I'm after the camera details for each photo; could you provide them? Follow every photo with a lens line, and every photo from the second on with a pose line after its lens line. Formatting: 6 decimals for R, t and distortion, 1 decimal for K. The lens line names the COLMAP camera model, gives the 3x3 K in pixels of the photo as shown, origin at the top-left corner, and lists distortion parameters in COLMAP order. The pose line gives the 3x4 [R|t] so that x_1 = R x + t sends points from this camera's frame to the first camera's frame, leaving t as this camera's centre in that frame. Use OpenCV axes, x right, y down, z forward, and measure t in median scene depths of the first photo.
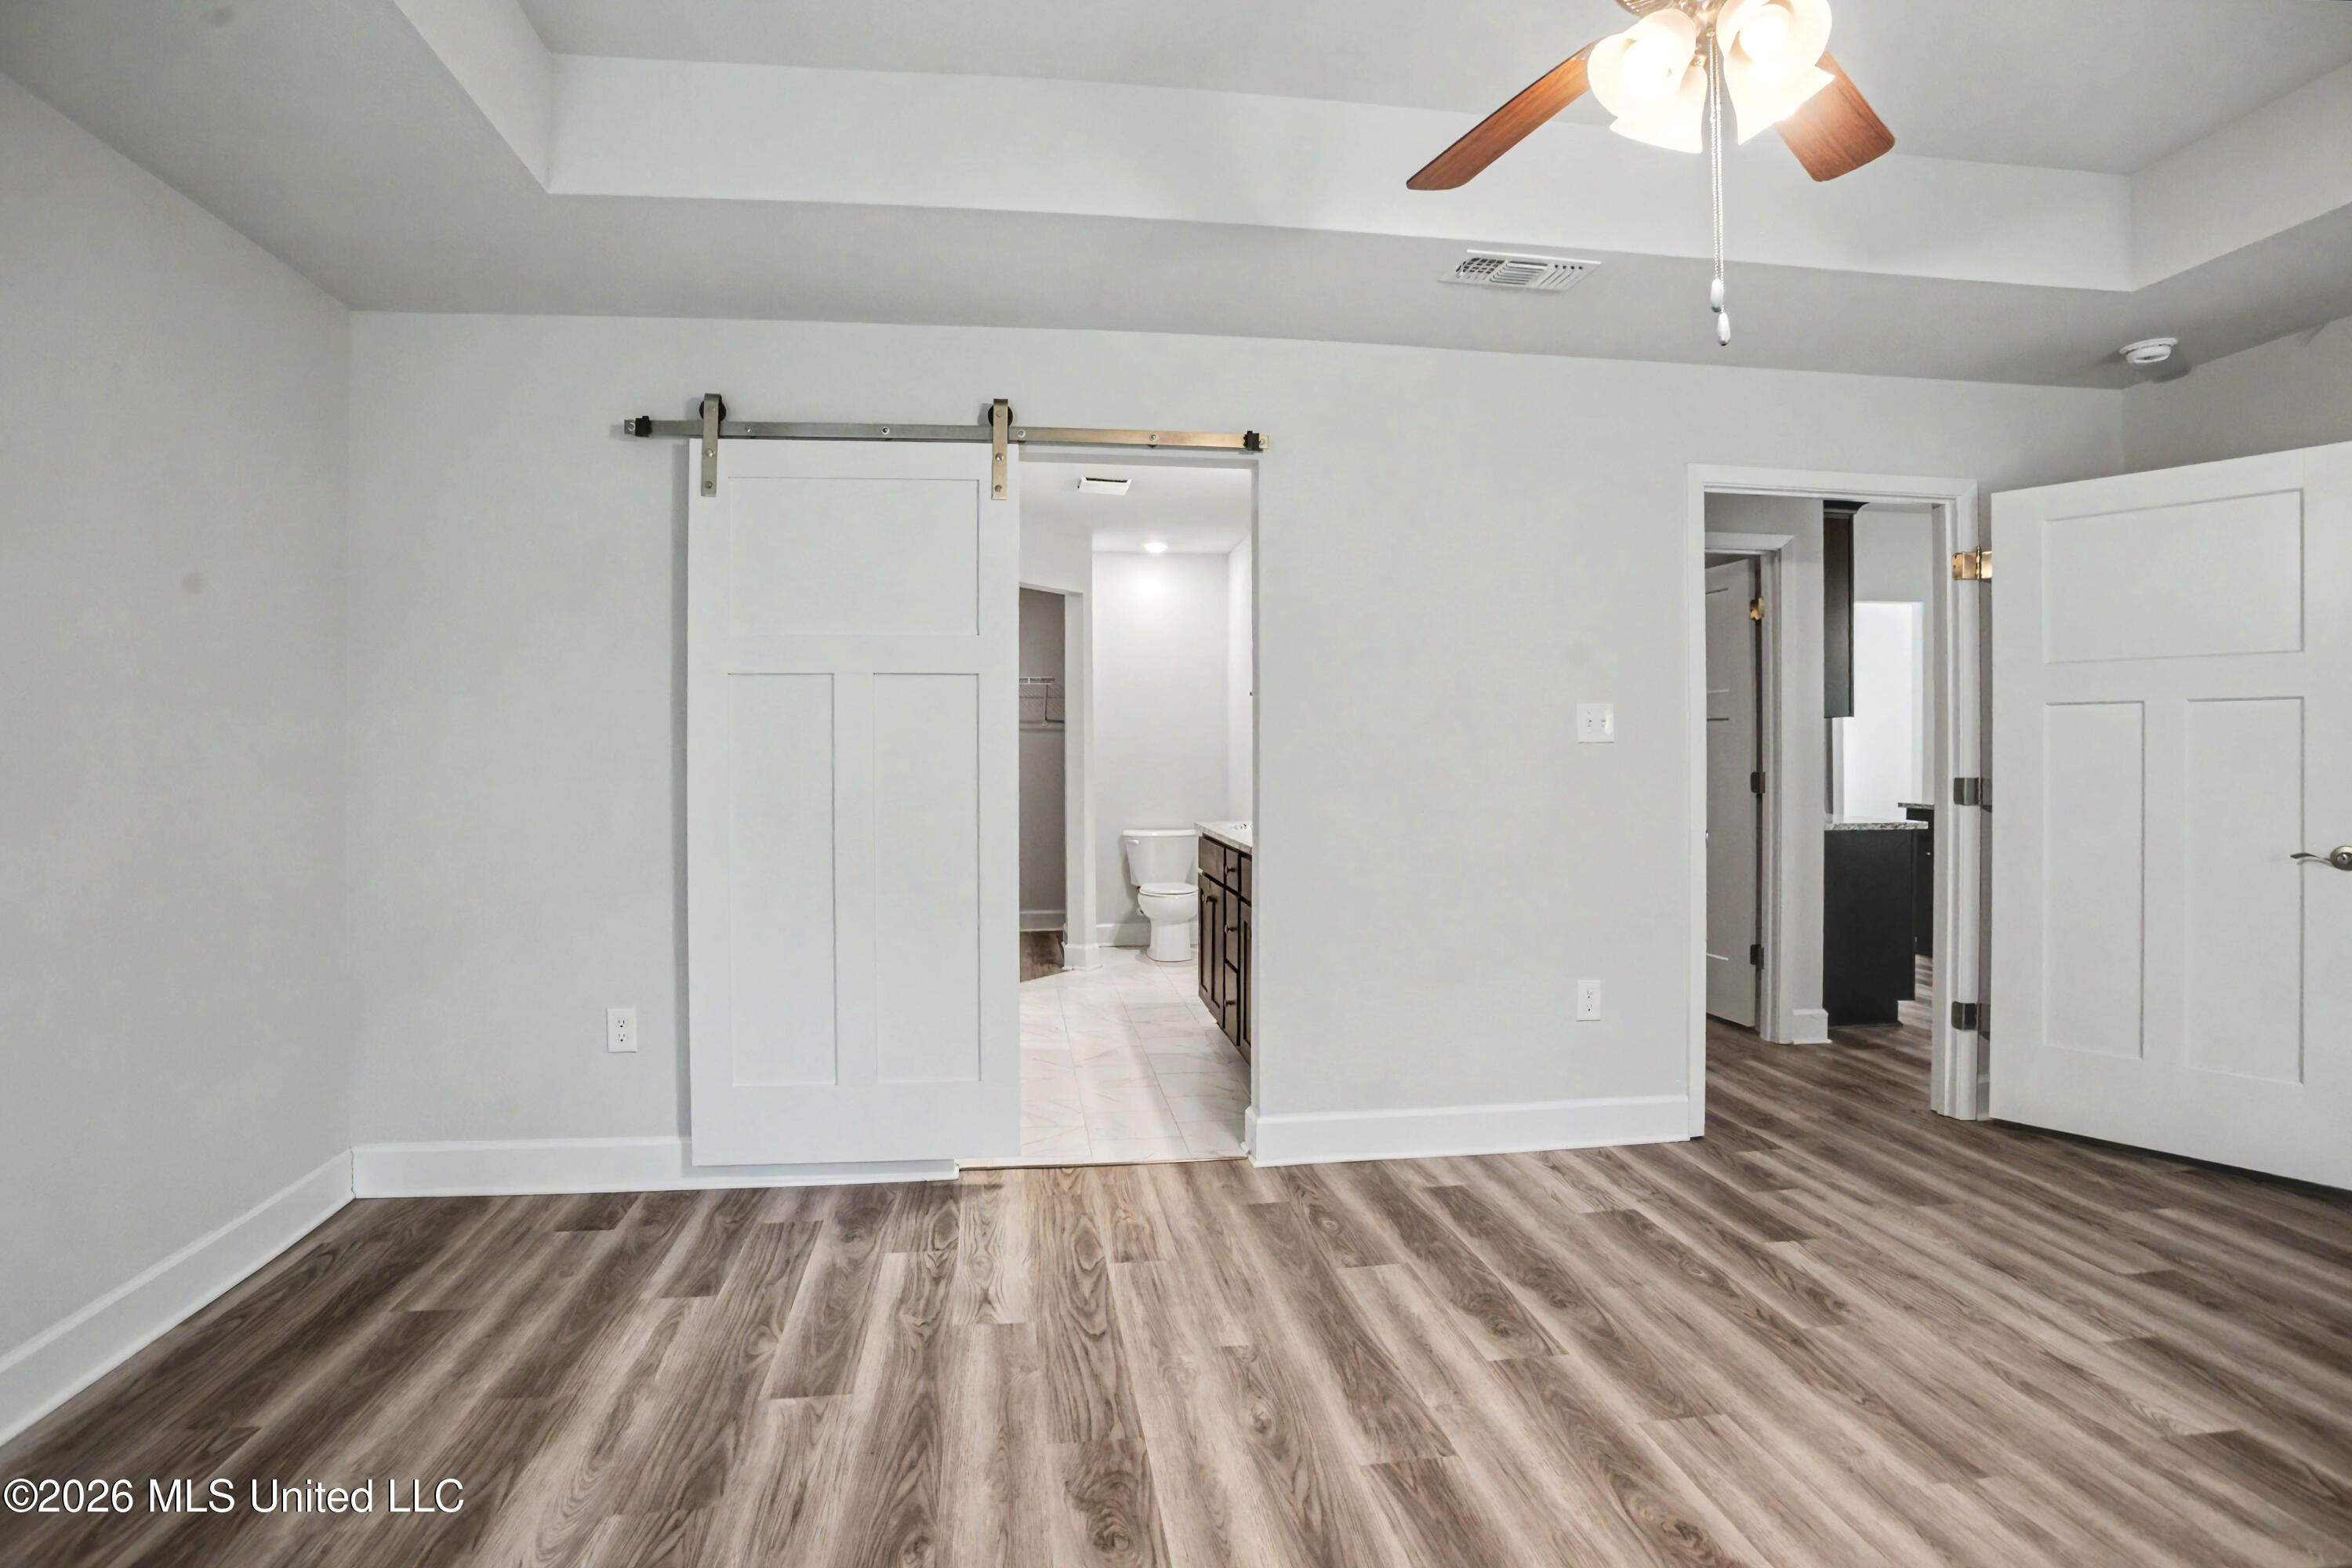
lens RADIAL K [[1227.5, 0, 1172.9], [0, 1227.5, 738.1], [0, 0, 1]] dist [-0.073431, 0.034568]
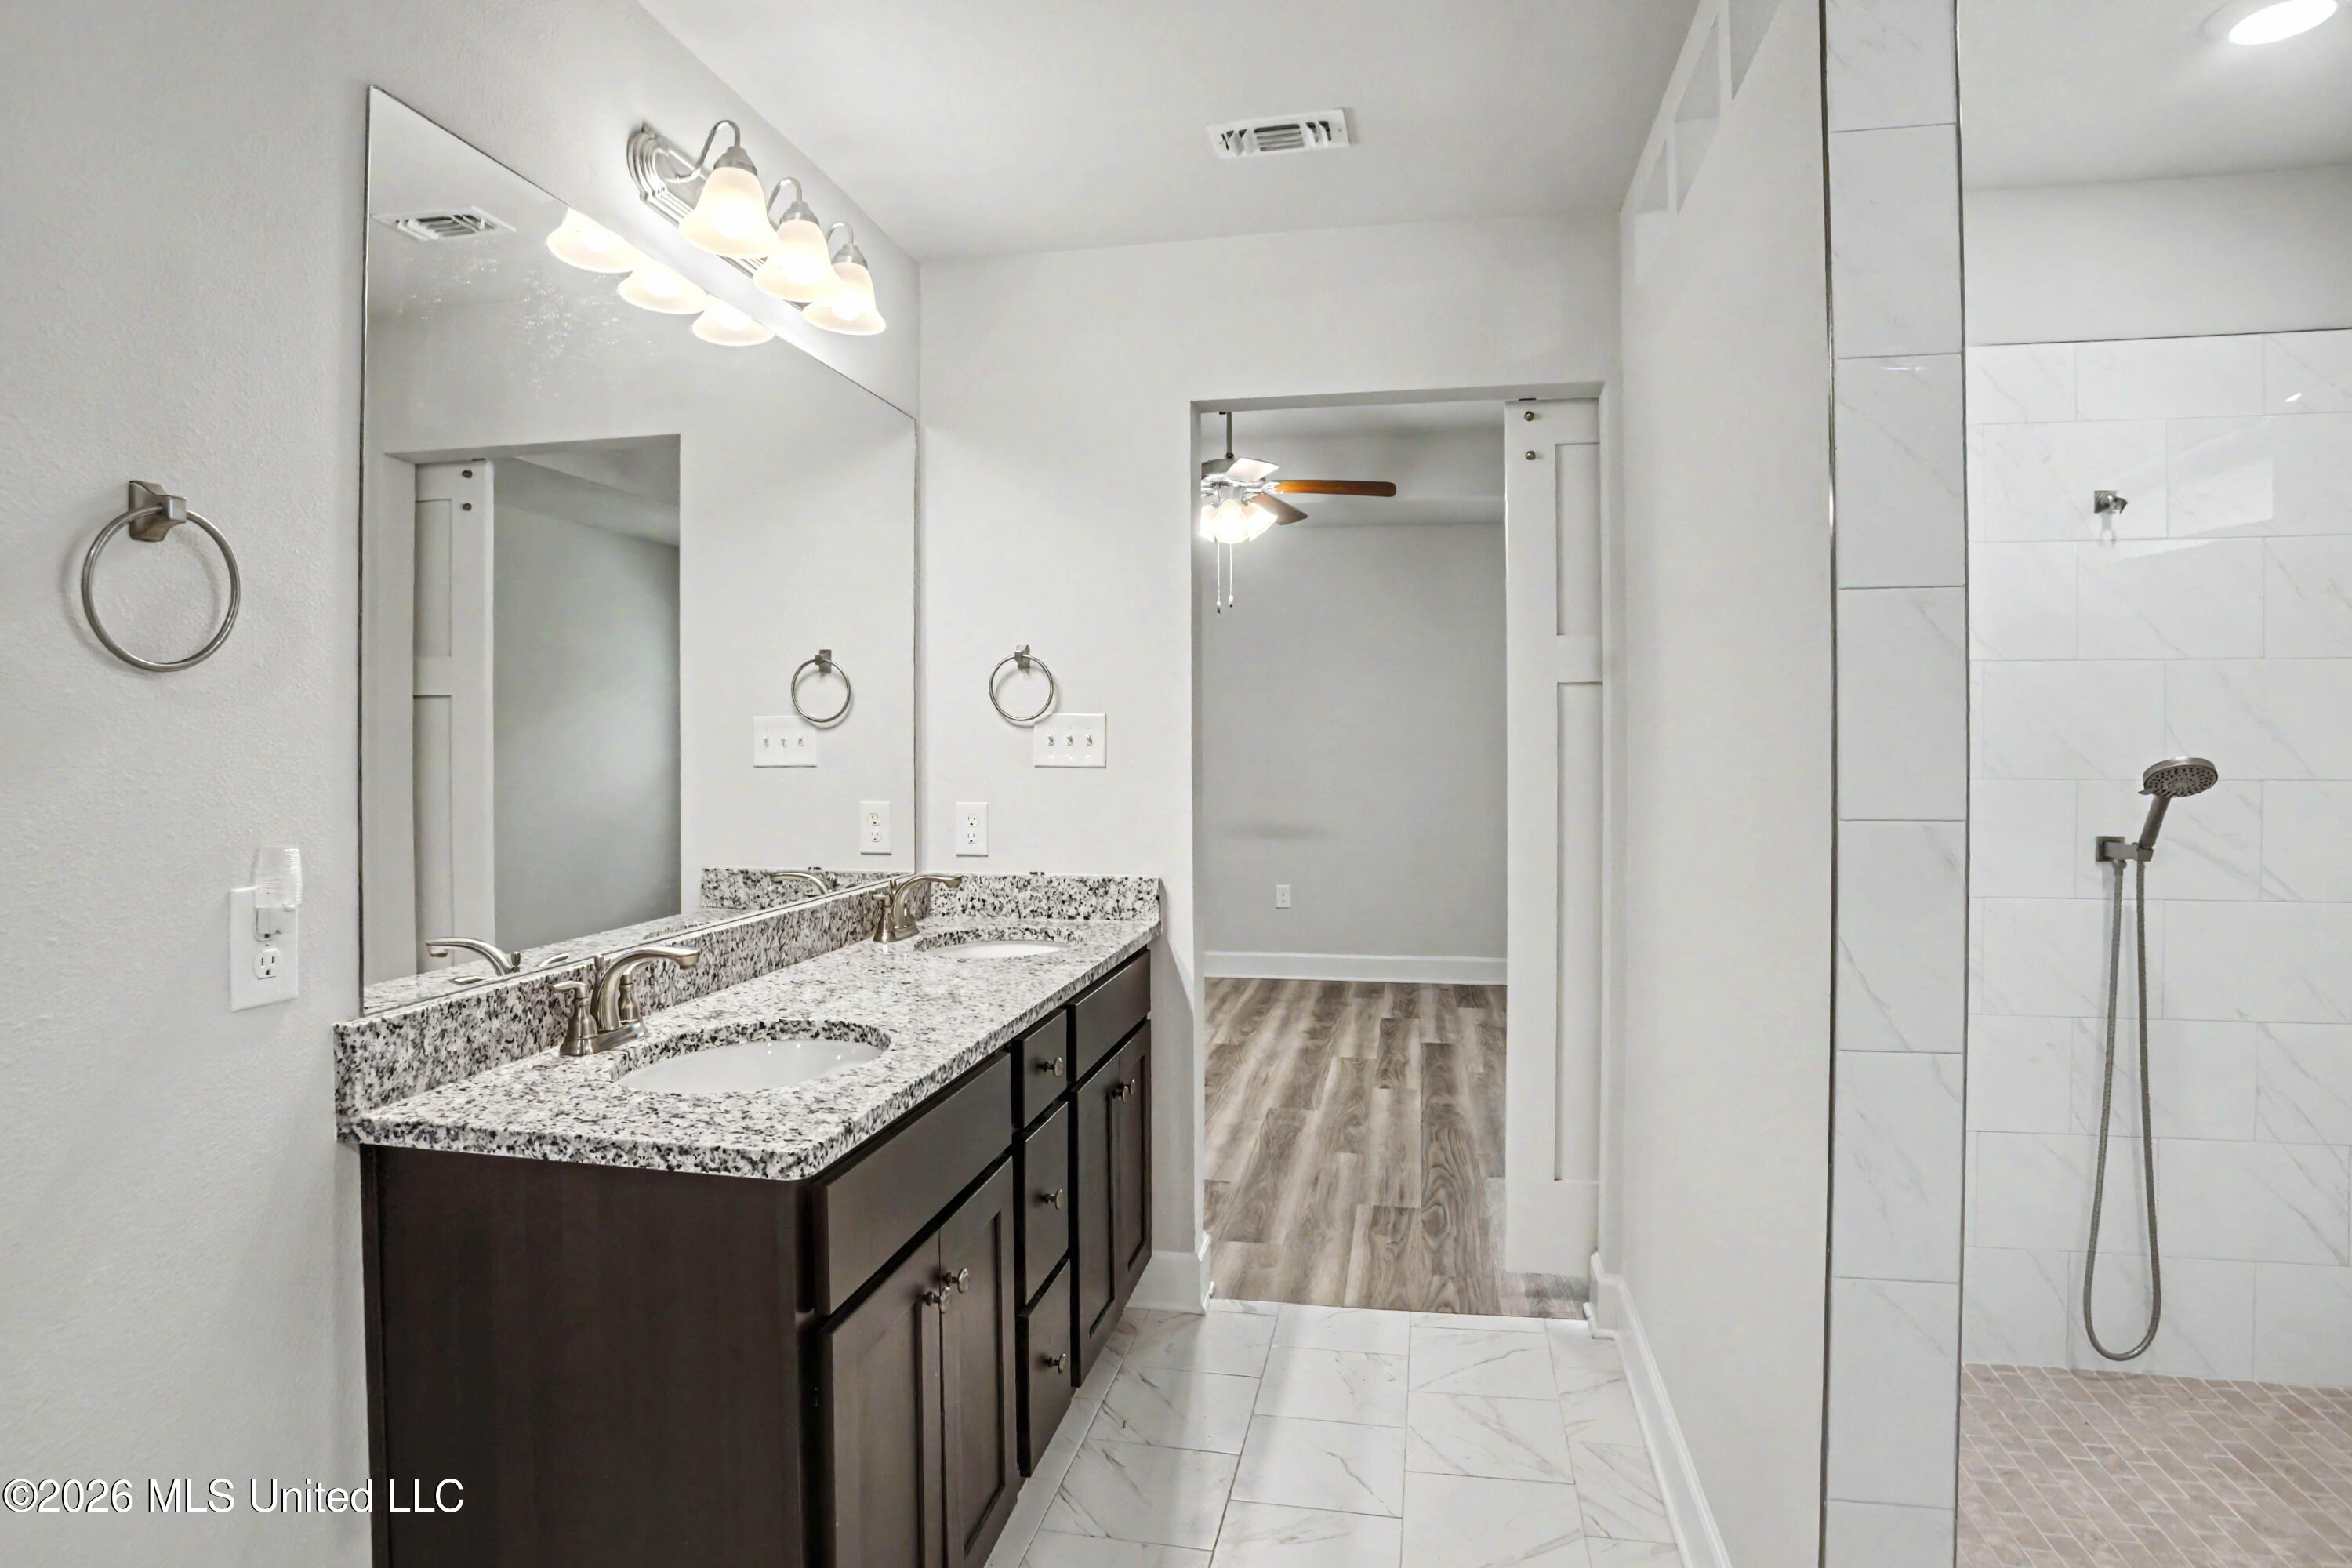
lens RADIAL K [[1299.7, 0, 1178.0], [0, 1299.7, 744.3], [0, 0, 1]] dist [-0.081448, 0.035705]
pose [[-0.947934, 0.003421, 0.318448, -0.219177], [0.001217, 0.999974, -0.007122, -0.006008], [-0.318464, -0.006364, -0.947914, 2.157352]]
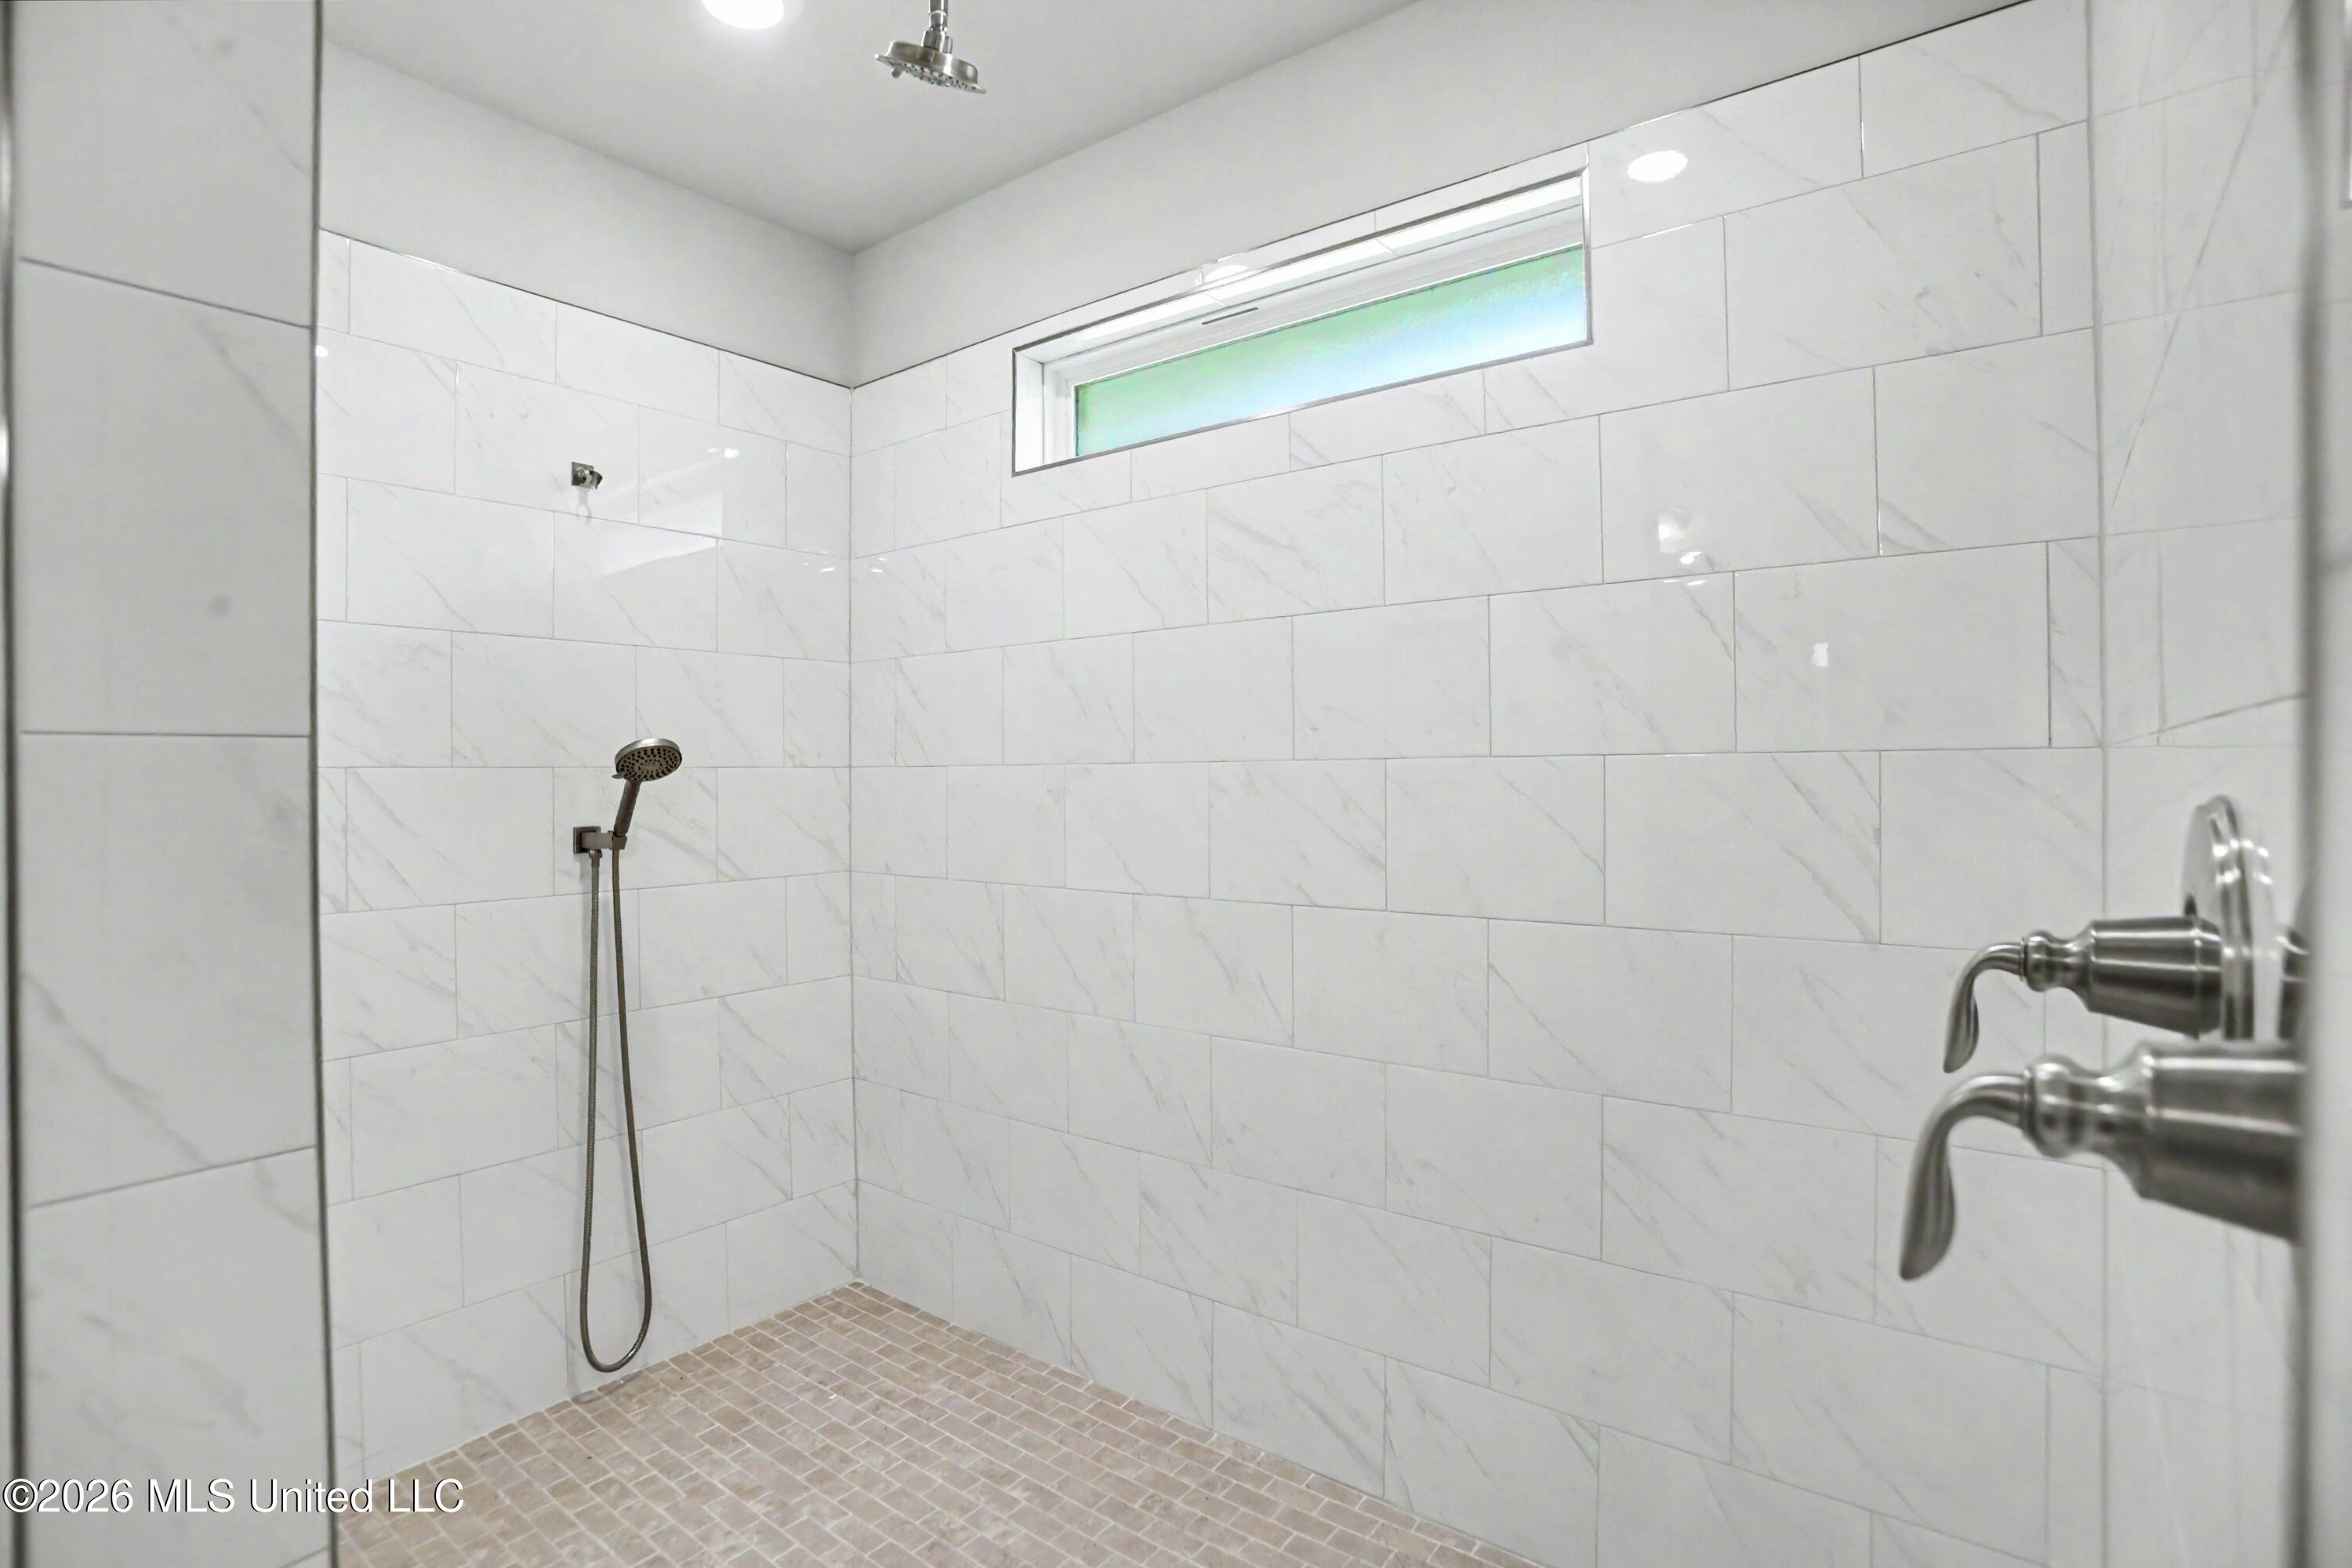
lens RADIAL K [[1164.6, 0, 1156.7], [0, 1164.6, 771.8], [0, 0, 1]] dist [-0.069314, 0.027985]
pose [[-0.720168, 0.012486, -0.693687, -0.300165], [0.024632, 0.999668, -0.007579, 0.030952], [0.693362, -0.022546, -0.720237, 1.936270]]
